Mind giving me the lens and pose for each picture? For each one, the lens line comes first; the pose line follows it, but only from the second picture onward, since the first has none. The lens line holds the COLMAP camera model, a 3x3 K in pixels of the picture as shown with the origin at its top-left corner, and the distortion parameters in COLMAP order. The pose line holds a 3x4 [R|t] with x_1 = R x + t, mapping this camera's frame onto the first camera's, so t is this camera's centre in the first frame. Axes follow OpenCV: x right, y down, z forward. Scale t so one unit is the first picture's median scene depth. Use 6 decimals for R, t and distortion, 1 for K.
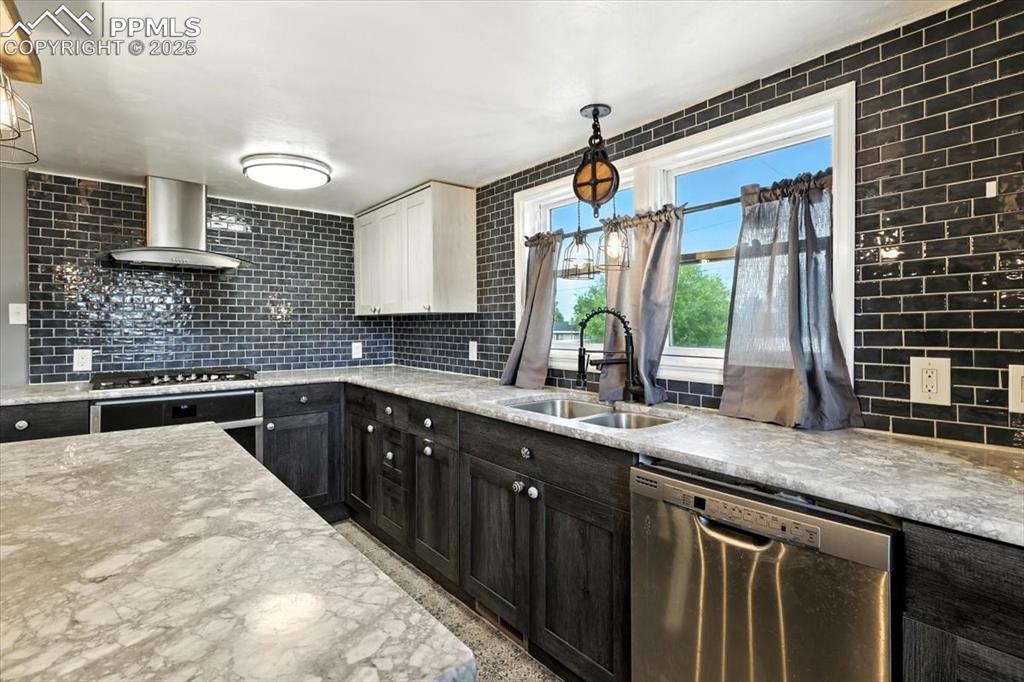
lens RADIAL K [[491.7, 0, 506.5], [0, 491.7, 325.1], [0, 0, 1]] dist [0.001269, -0.000012]
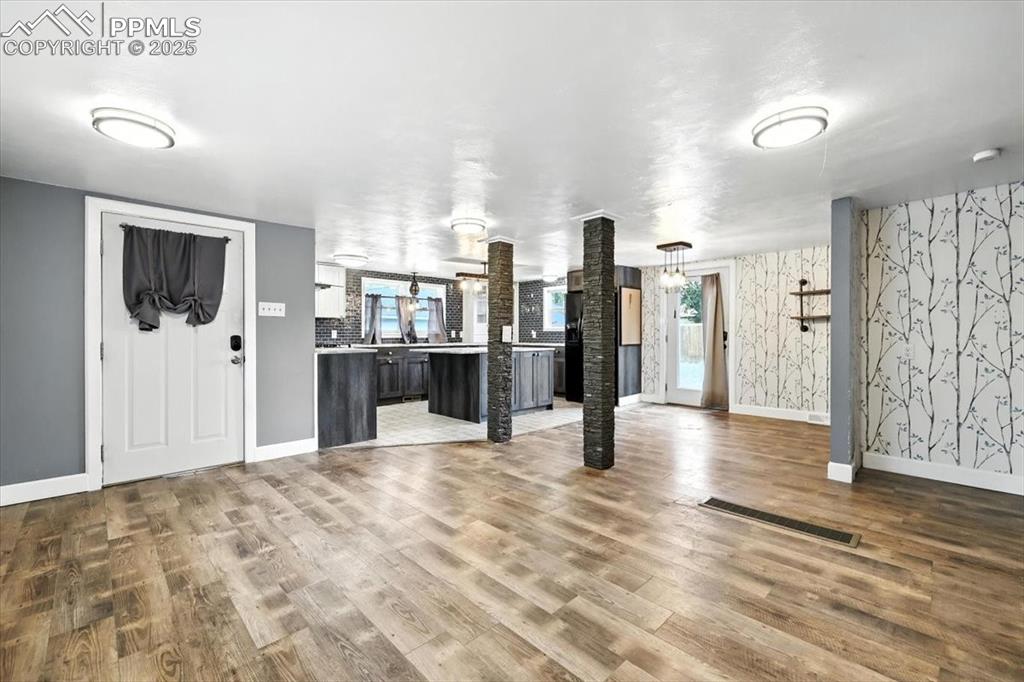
lens RADIAL K [[433.8, 0, 512.4], [0, 433.8, 337.1], [0, 0, 1]] dist [0.000515, 0.000881]
pose [[-0.090242, -0.006434, 0.995899, -2.629258], [-0.004531, 0.999971, 0.006050, 0.058214], [-0.995910, -0.003966, -0.090269, 0.378015]]
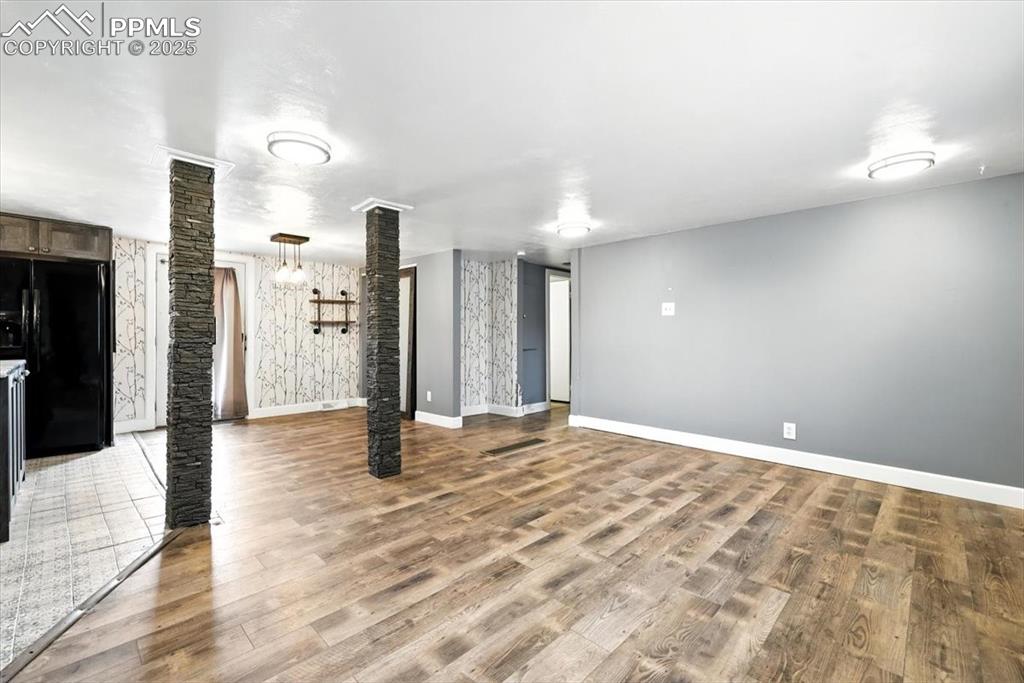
lens RADIAL K [[433.8, 0, 504.3], [0, 433.8, 340.3], [0, 0, 1]] dist [0.000515, 0.000881]
pose [[-0.994419, 0.001440, -0.105492, -1.531335], [0.001650, 0.999997, -0.001902, 0.079608], [0.105489, -0.002066, -0.994418, 1.272780]]
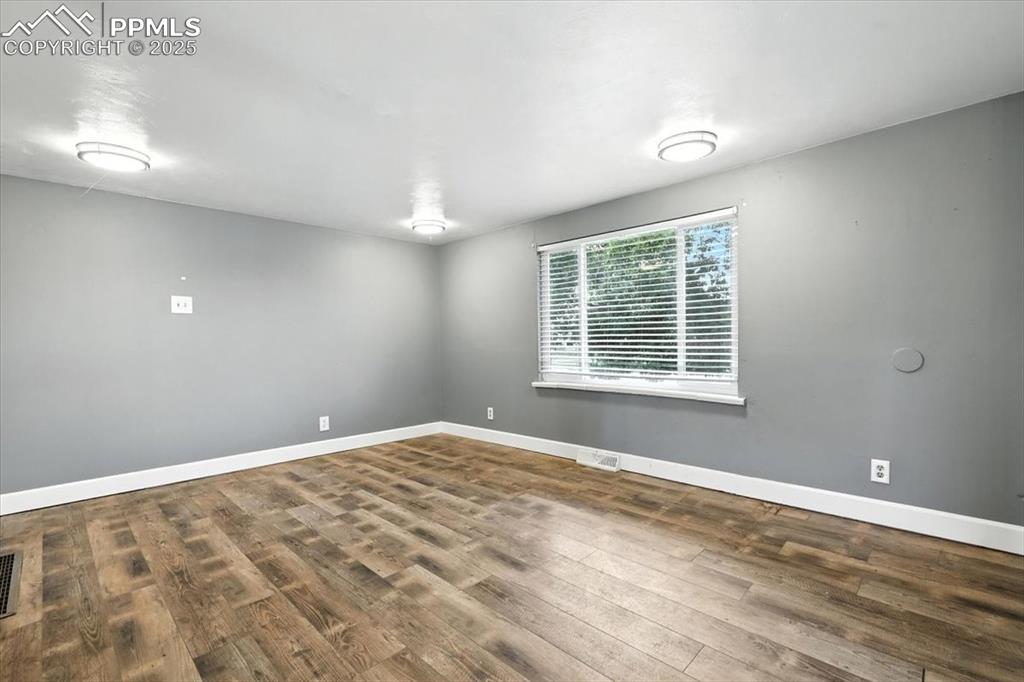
lens RADIAL K [[458.9, 0, 514.2], [0, 458.9, 341.8], [0, 0, 1]] dist [0.000869, -0.000996]
pose [[0.120437, 0.010470, -0.992666, -0.901305], [0.025941, 0.999570, 0.013690, 0.072095], [0.992382, -0.027399, 0.120113, 0.497199]]
